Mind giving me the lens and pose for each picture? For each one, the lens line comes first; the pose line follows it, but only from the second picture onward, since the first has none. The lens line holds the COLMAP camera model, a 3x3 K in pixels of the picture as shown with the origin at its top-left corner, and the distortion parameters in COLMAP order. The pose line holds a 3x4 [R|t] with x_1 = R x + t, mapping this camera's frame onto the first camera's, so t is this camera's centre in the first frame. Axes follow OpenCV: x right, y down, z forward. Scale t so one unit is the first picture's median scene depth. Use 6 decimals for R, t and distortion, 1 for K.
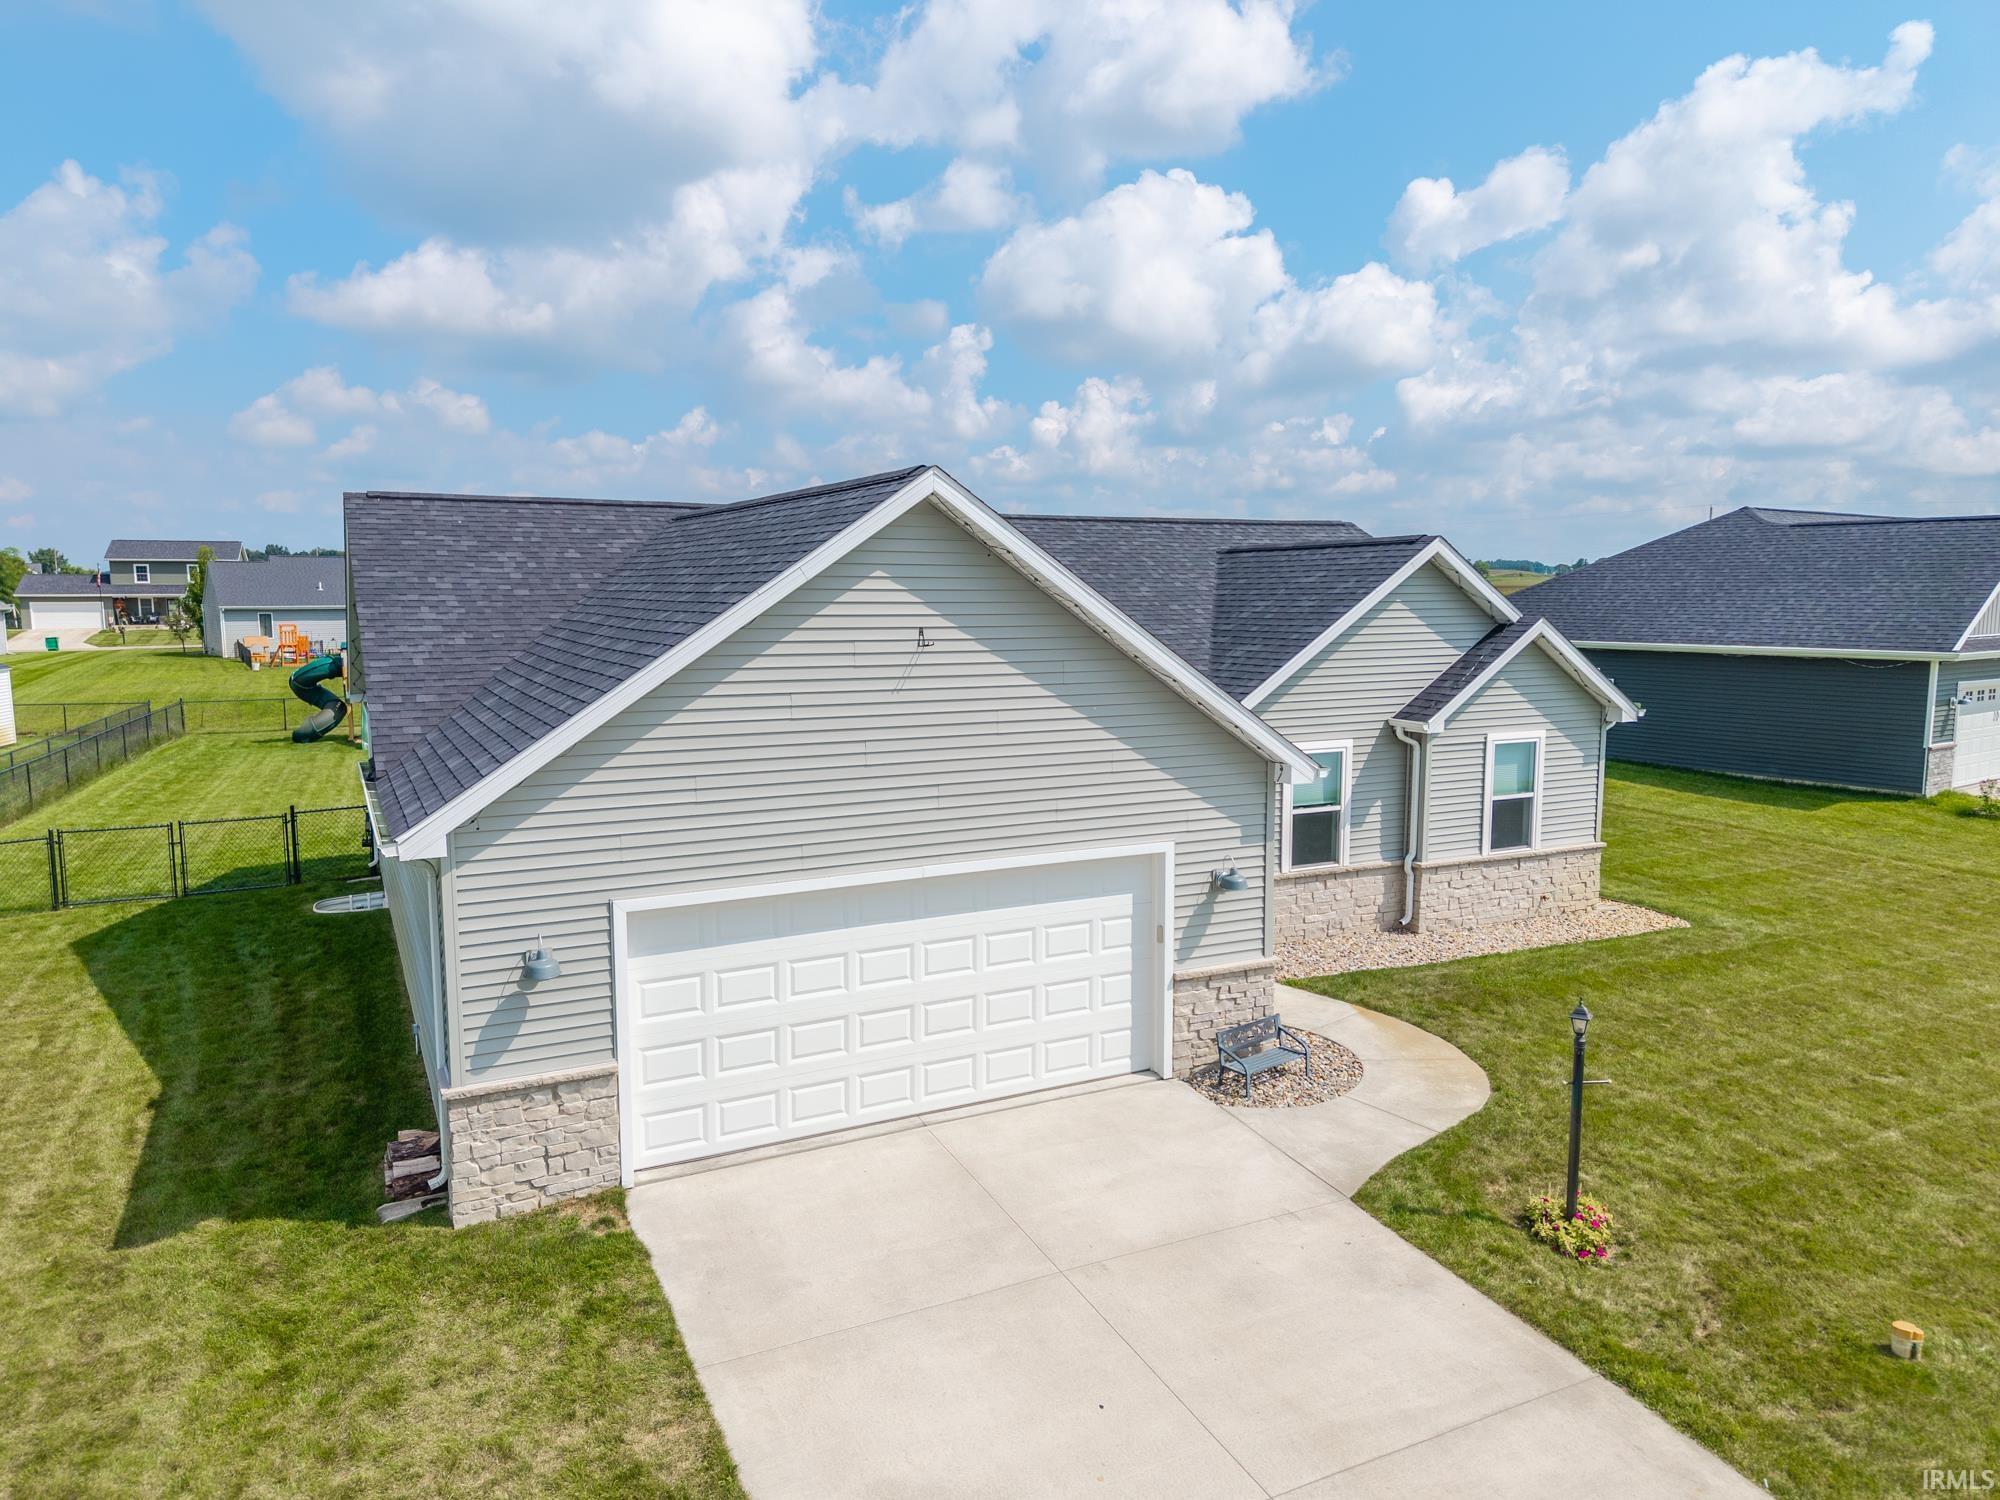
lens RADIAL K [[1328.2, 0, 1003.6], [0, 1328.2, 749.9], [0, 0, 1]] dist [0.046982, -0.031625]
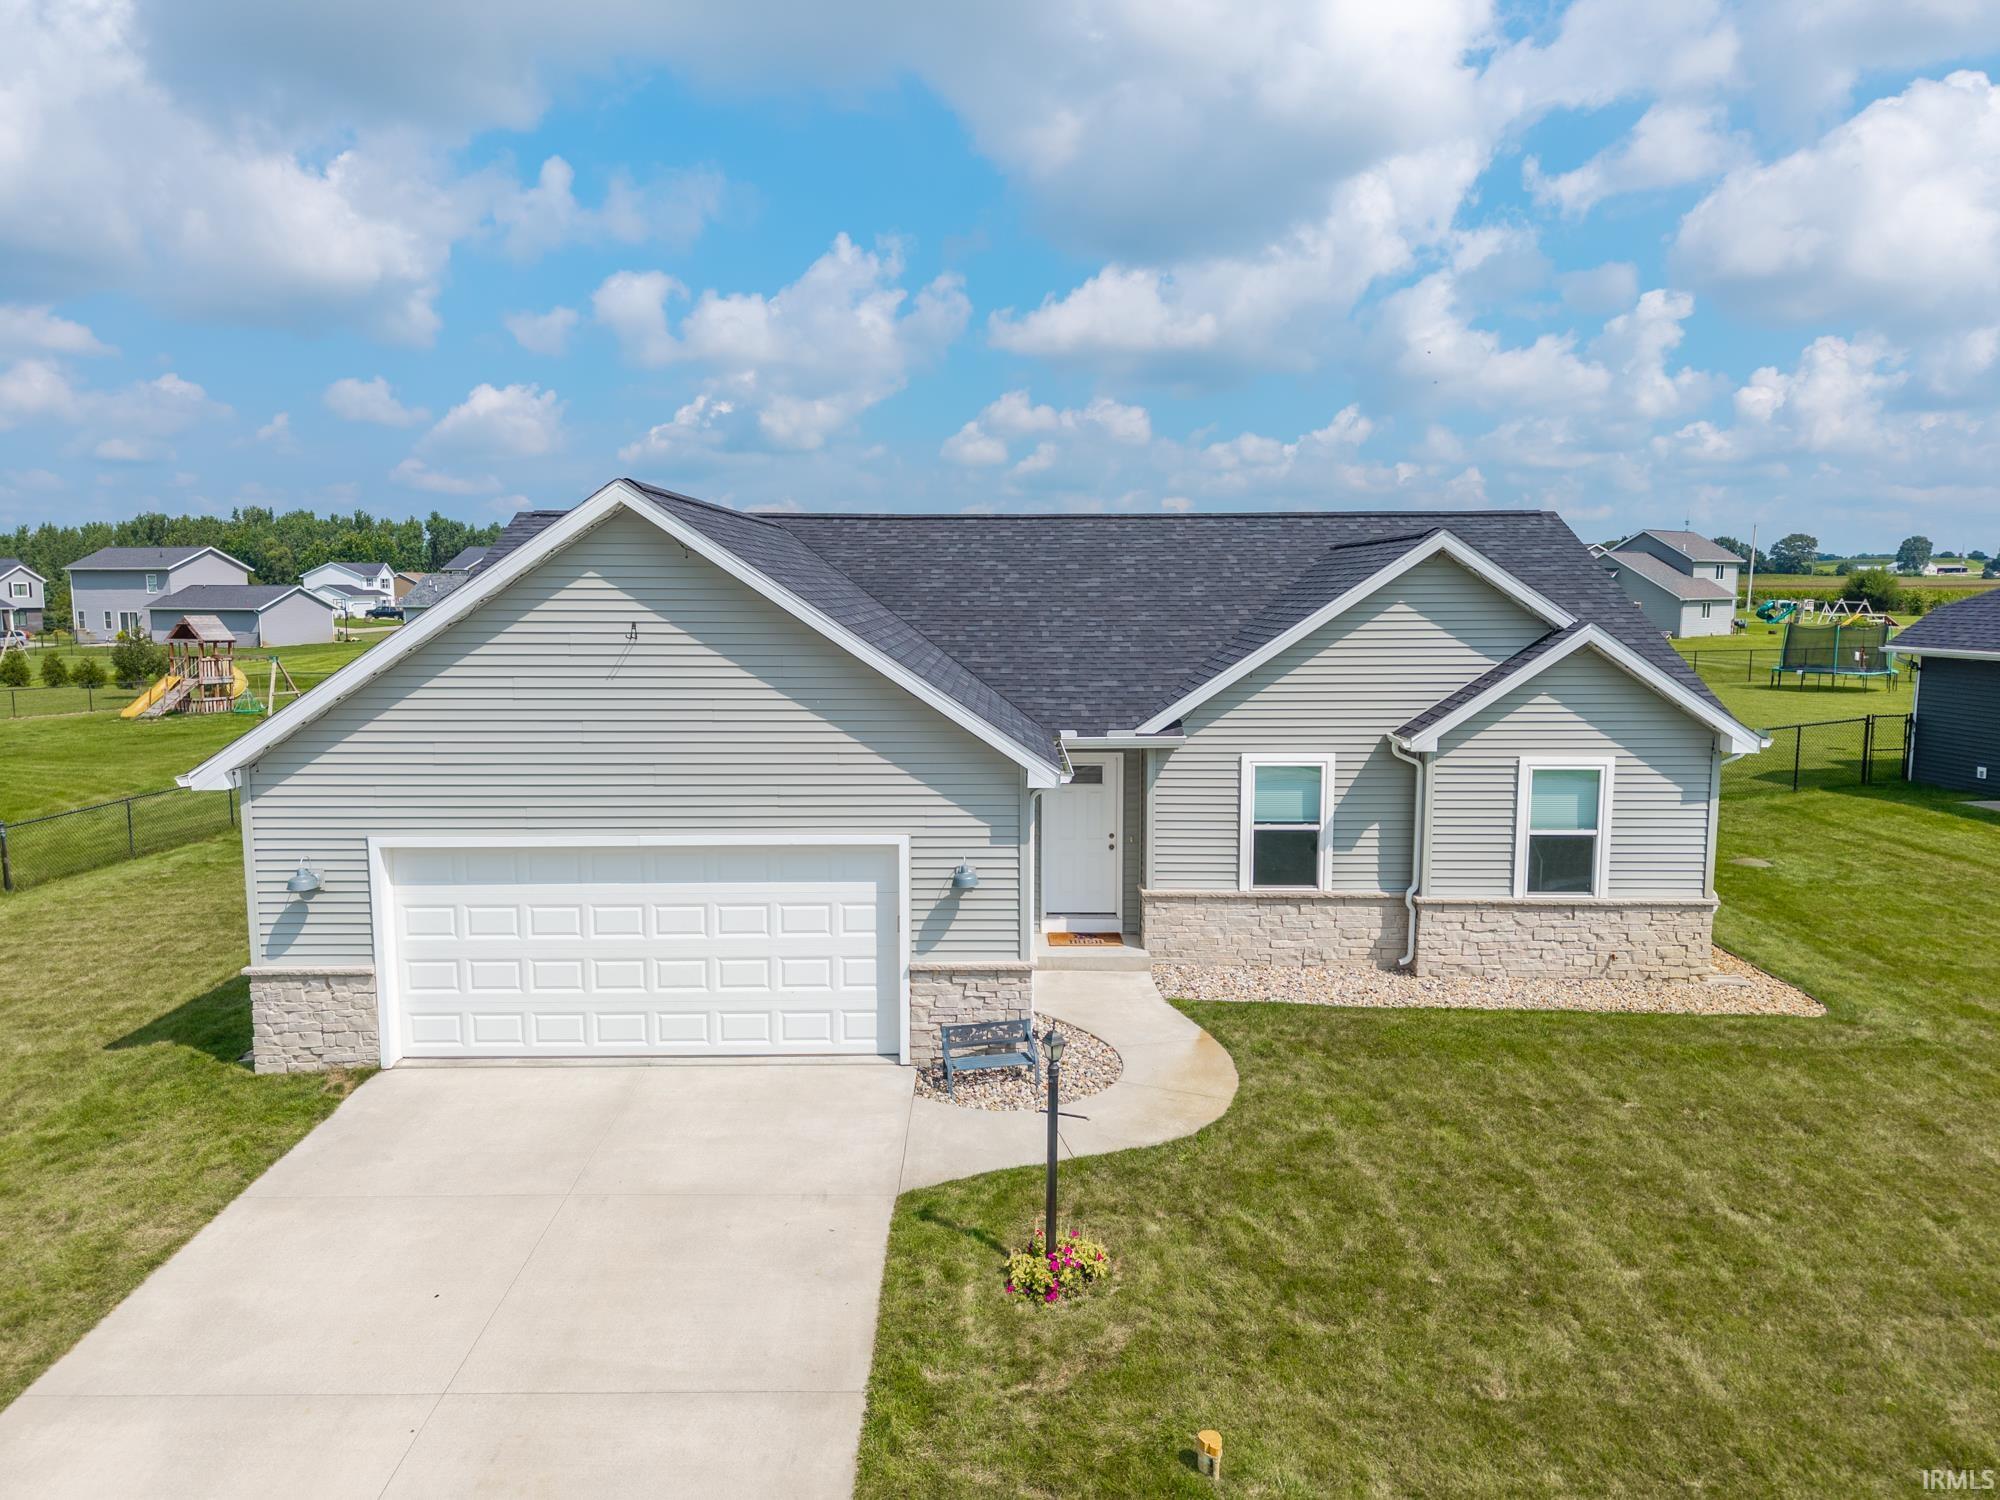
lens RADIAL K [[1328.2, 0, 1003.6], [0, 1328.2, 749.9], [0, 0, 1]] dist [0.046982, -0.031625]
pose [[0.891772, 0.054801, -0.449154, 0.477046], [-0.054122, 0.998431, 0.014362, -0.011393], [0.449237, 0.011501, 0.893339, 0.084073]]
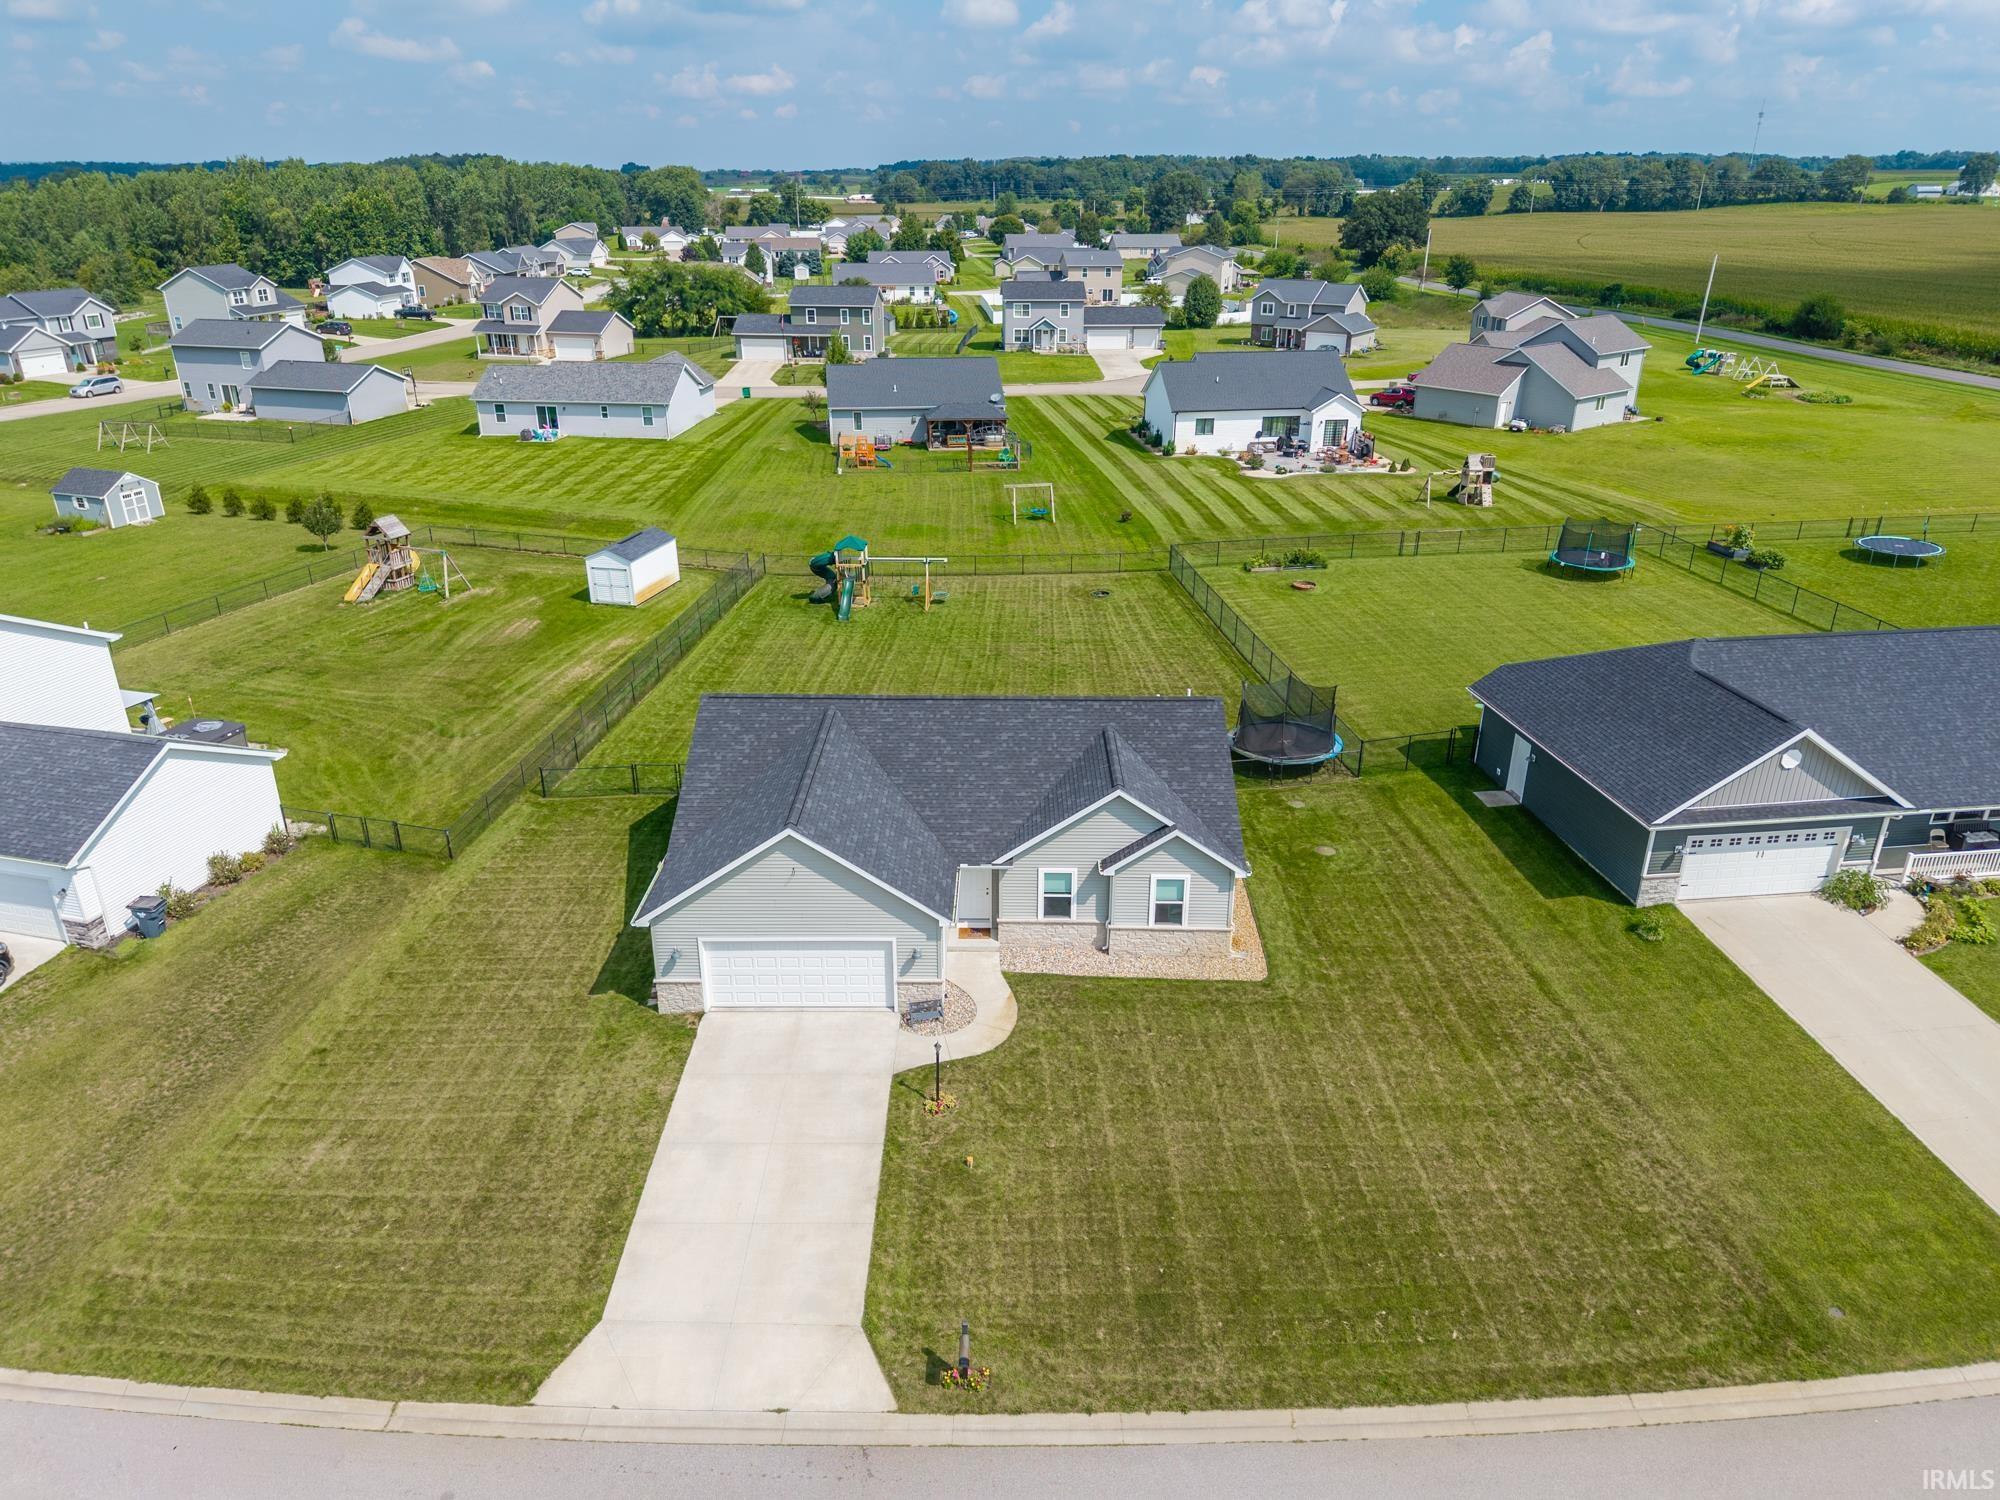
lens RADIAL K [[1328.2, 0, 1003.6], [0, 1328.2, 749.9], [0, 0, 1]] dist [0.046982, -0.031625]
pose [[0.887136, 0.184500, -0.423023, 1.045883], [-0.057900, 0.953864, 0.294602, -0.831353], [0.457861, -0.236859, 0.856890, -0.862995]]
